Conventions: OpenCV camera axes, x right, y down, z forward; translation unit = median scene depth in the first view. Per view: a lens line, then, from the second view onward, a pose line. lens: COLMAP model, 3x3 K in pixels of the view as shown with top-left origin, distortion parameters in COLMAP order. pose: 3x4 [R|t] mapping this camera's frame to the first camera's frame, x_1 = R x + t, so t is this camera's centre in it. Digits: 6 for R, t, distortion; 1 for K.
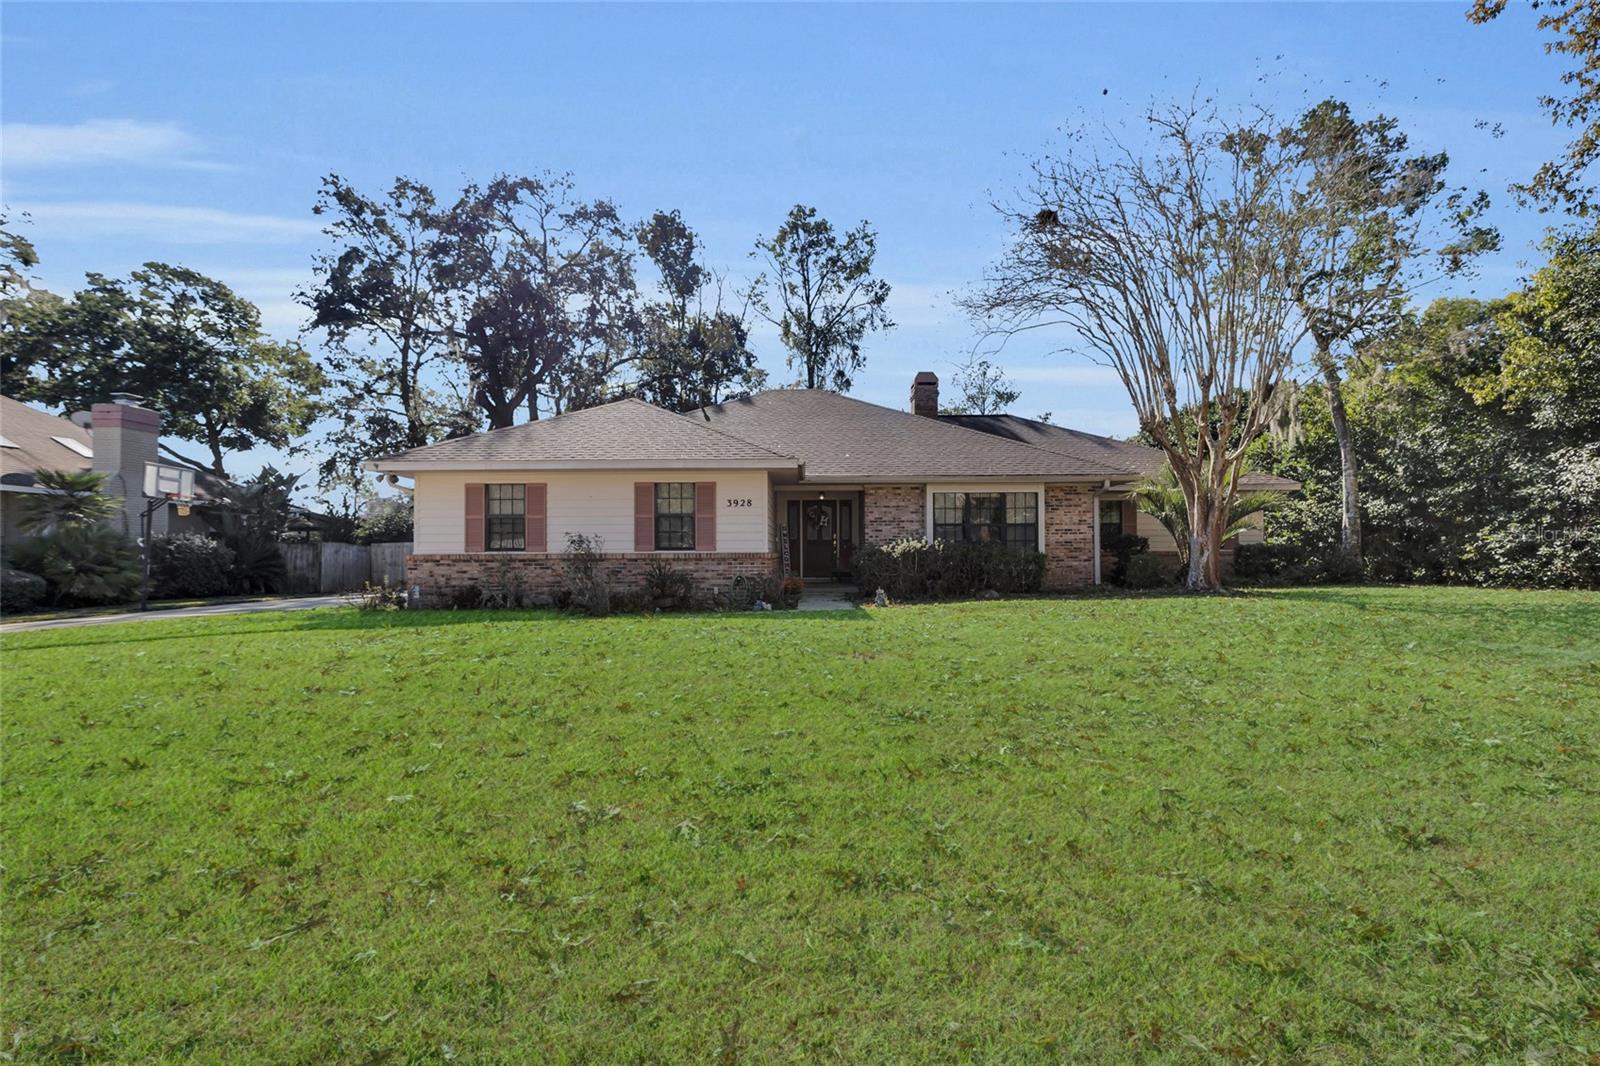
lens RADIAL K [[728.1, 0, 800.3], [0, 728.1, 534.6], [0, 0, 1]] dist [-0.000038, -0.000126]
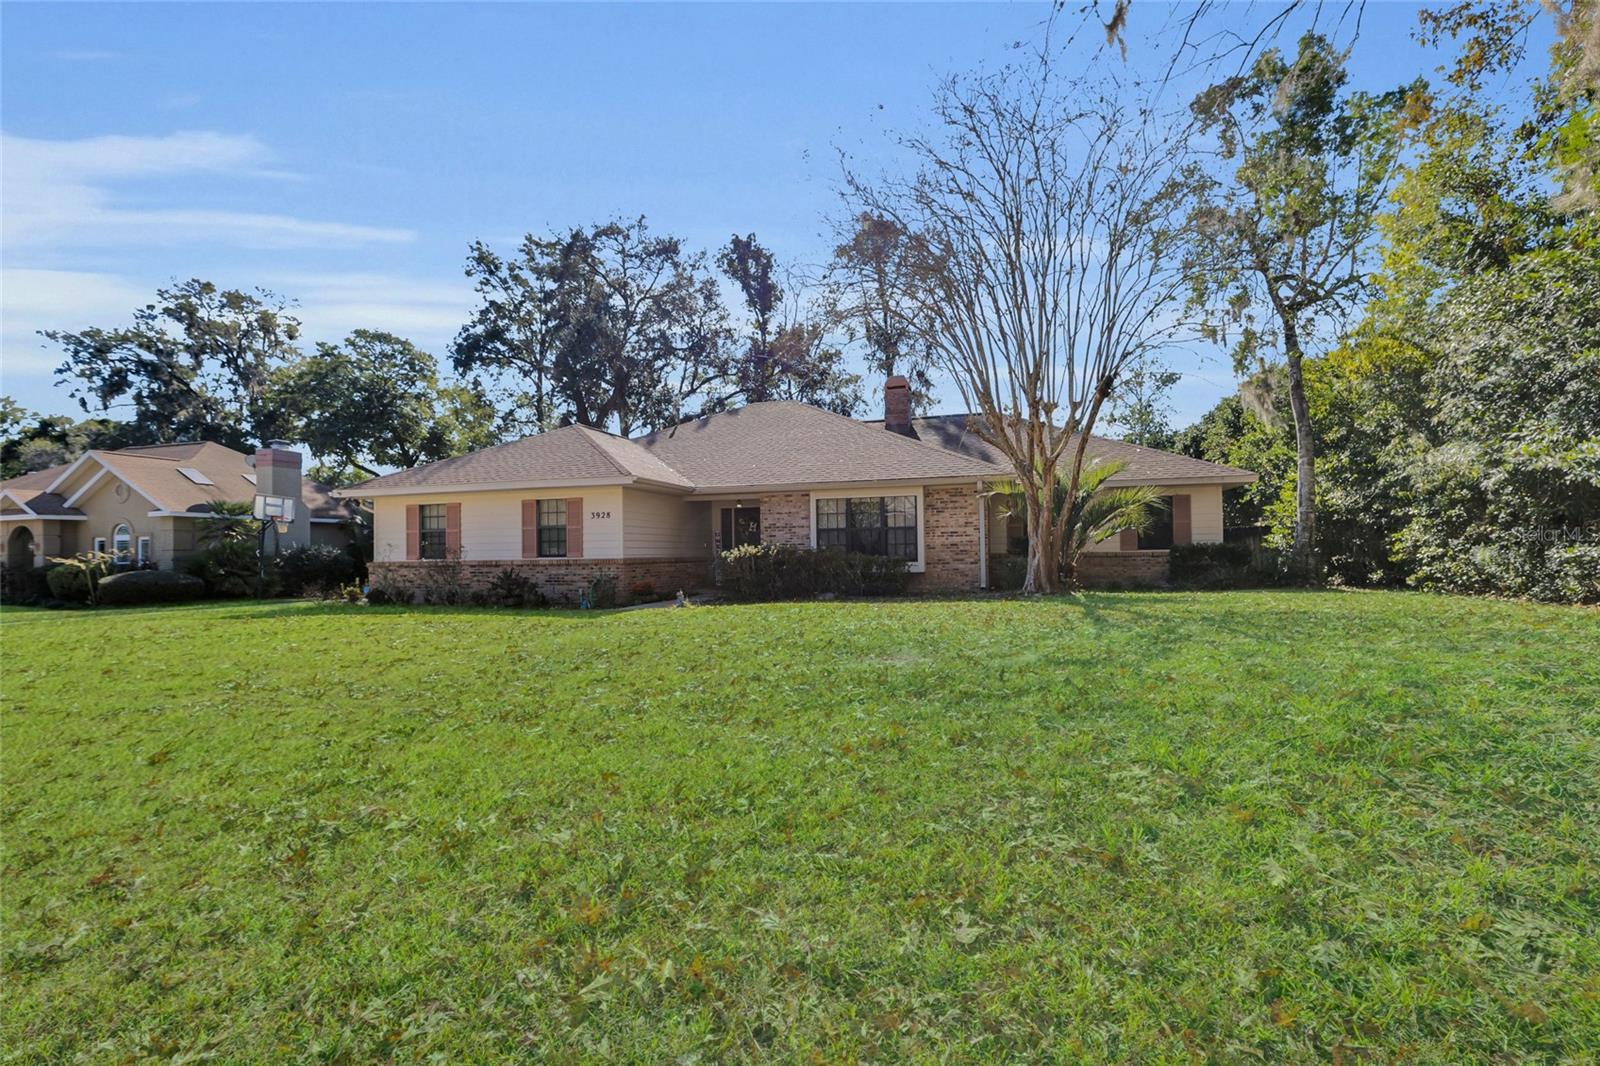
lens RADIAL K [[728.1, 0, 796.6], [0, 728.1, 537.2], [0, 0, 1]] dist [-0.000038, -0.000126]
pose [[0.960933, -0.015421, -0.276351, 0.410036], [0.015882, 0.999874, -0.000571, -0.002829], [0.276325, -0.003840, 0.961057, -0.009868]]
